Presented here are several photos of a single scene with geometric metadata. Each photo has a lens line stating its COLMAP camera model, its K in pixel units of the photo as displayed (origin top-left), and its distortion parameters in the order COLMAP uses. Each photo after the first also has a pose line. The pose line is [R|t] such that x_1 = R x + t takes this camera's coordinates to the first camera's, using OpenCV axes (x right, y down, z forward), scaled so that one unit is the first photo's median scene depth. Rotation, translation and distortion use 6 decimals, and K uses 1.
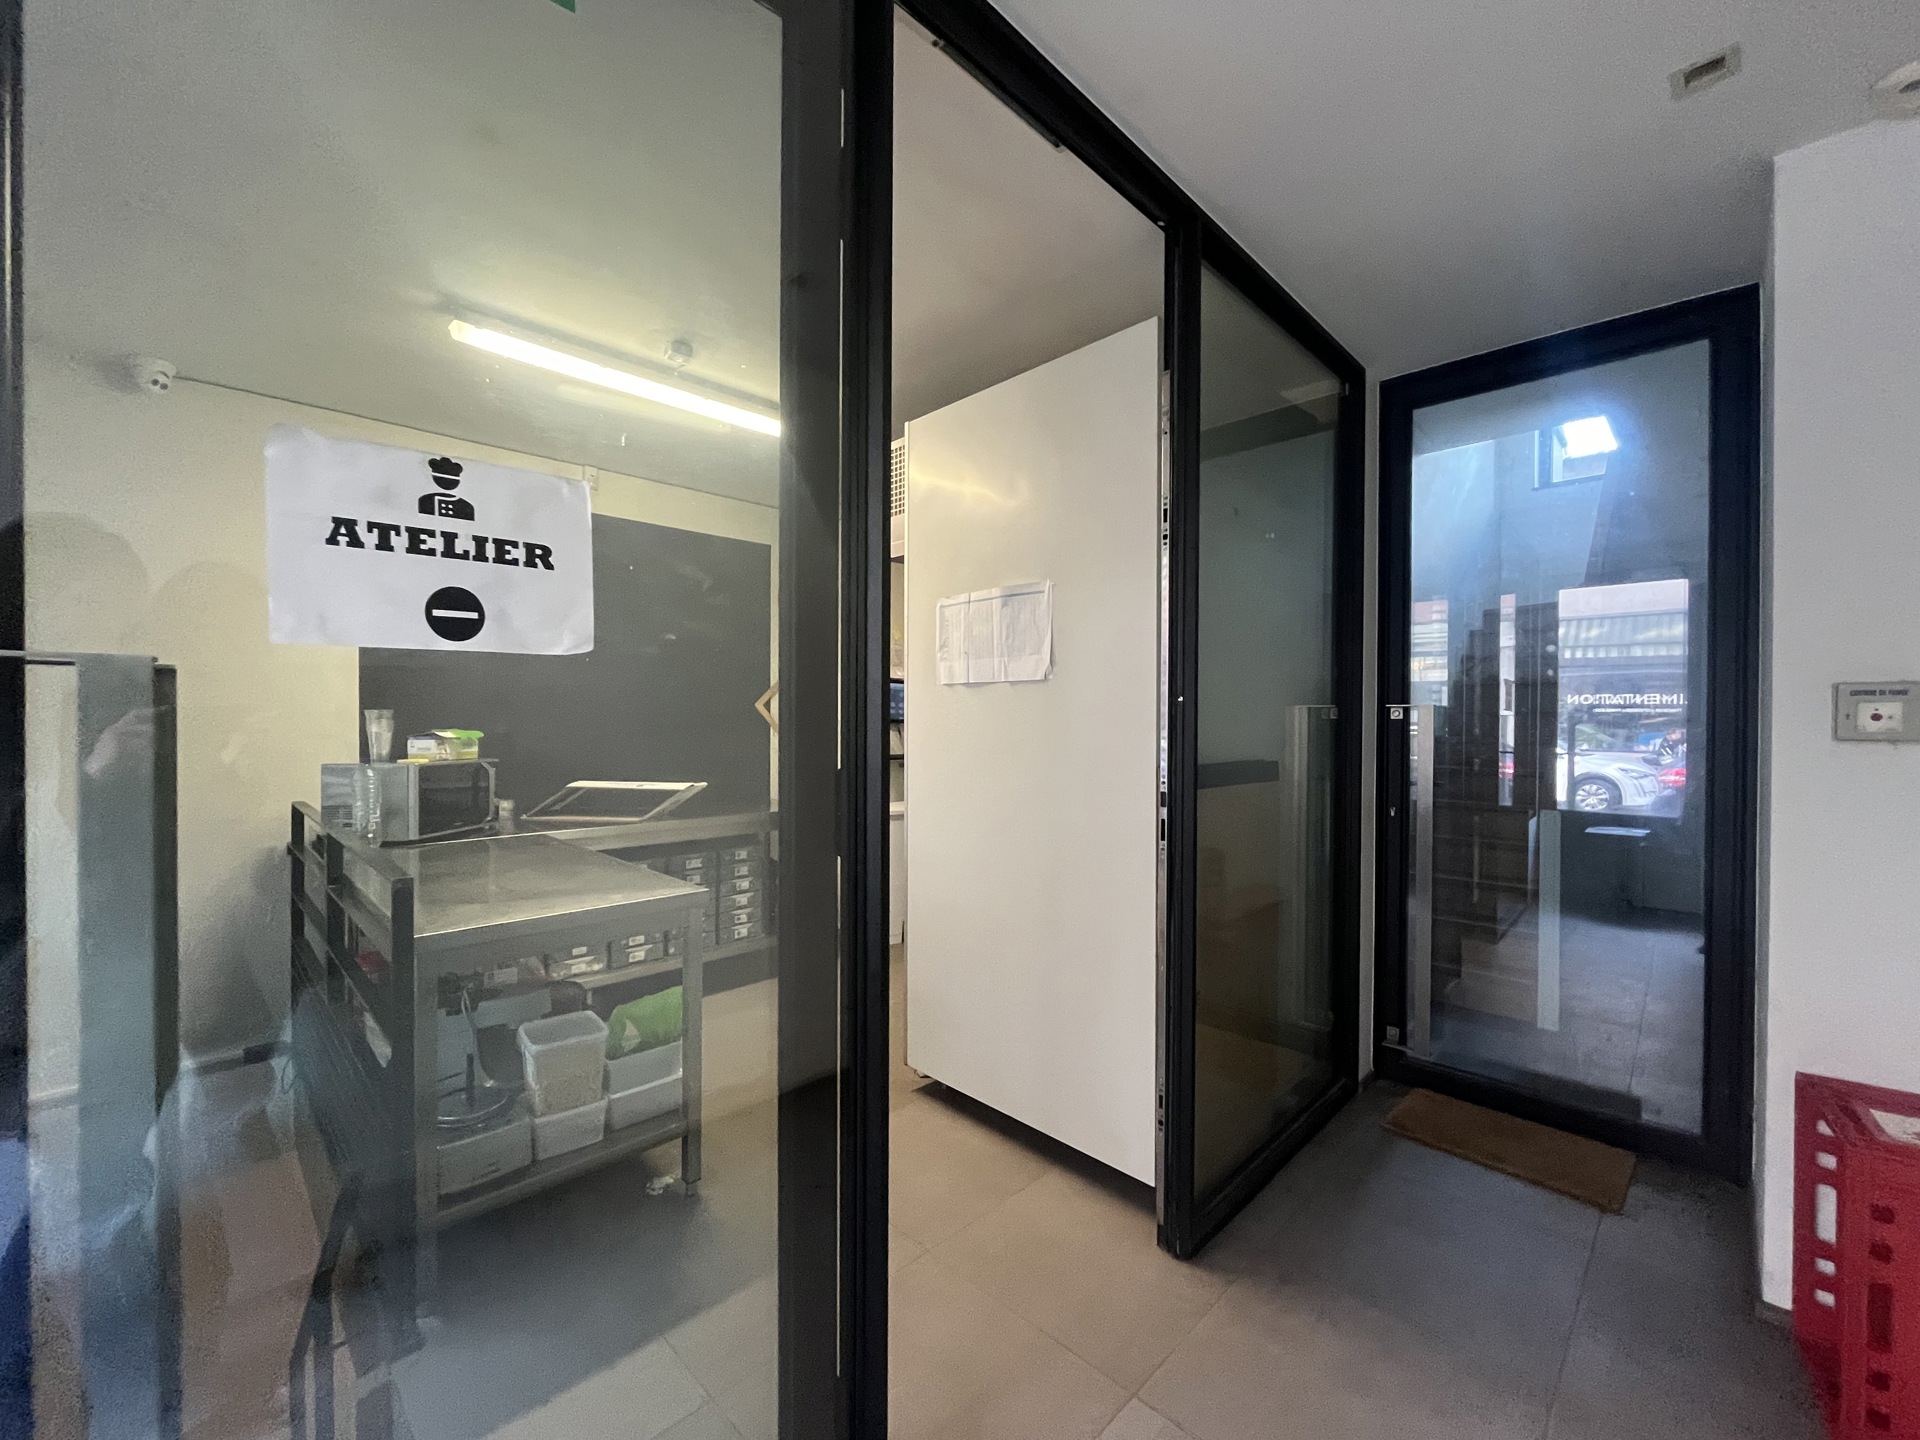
lens RADIAL K [[781.9, 0, 964.4], [0, 781.9, 717.6], [0, 0, 1]] dist [-0.001293, -0.000162]
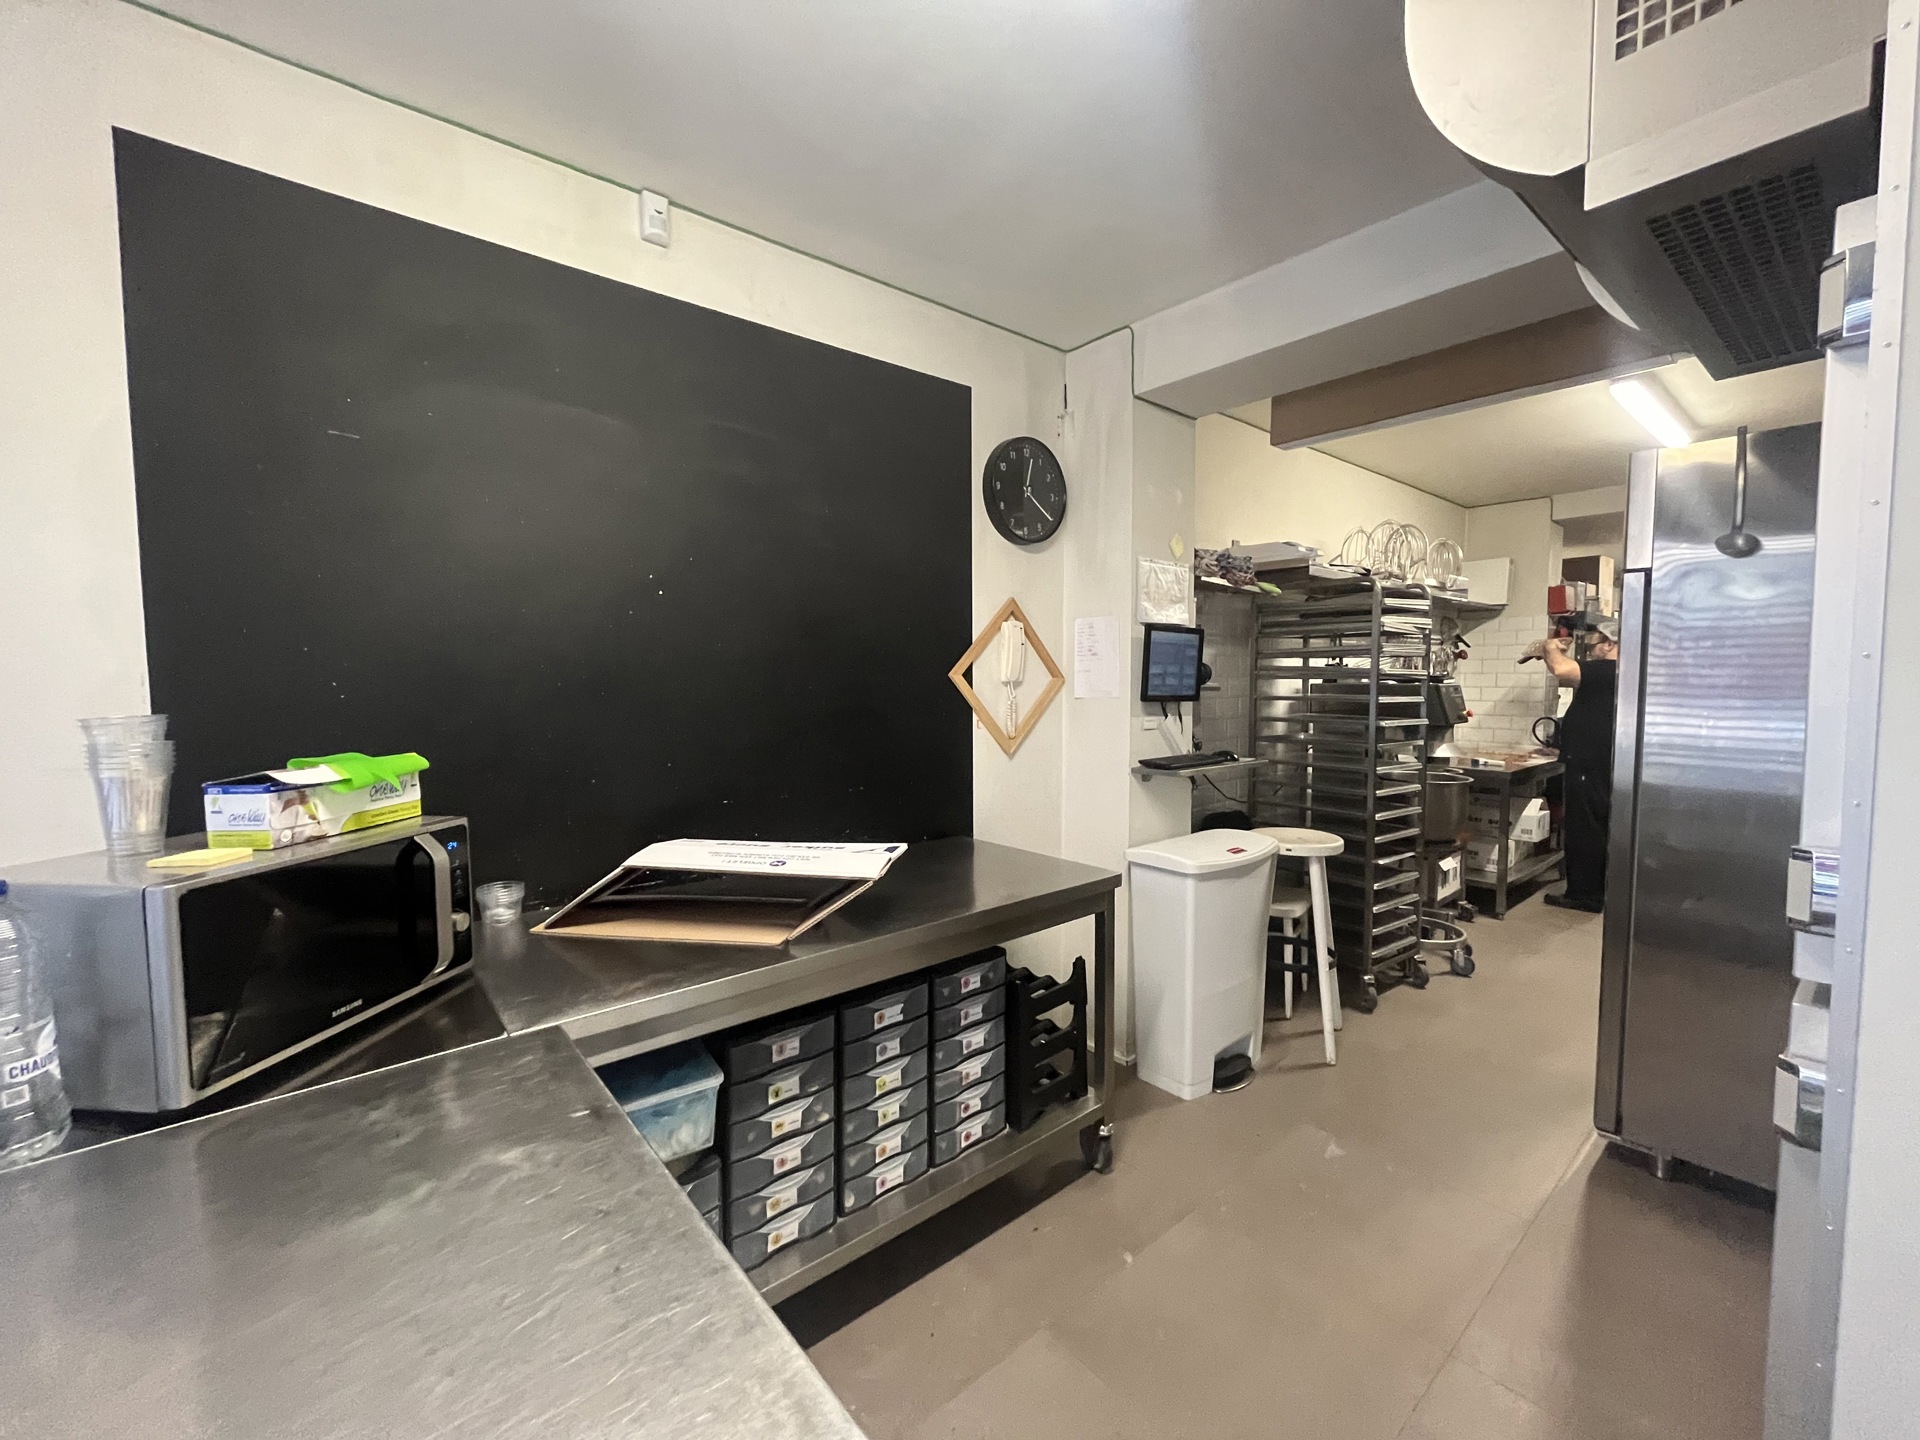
lens RADIAL K [[781.9, 0, 957.2], [0, 781.9, 720.3], [0, 0, 1]] dist [-0.001293, -0.000162]
pose [[0.995549, -0.002485, -0.094215, -0.288732], [0.008208, 0.998140, 0.060408, -0.023950], [0.093890, -0.060912, 0.993717, 0.604627]]
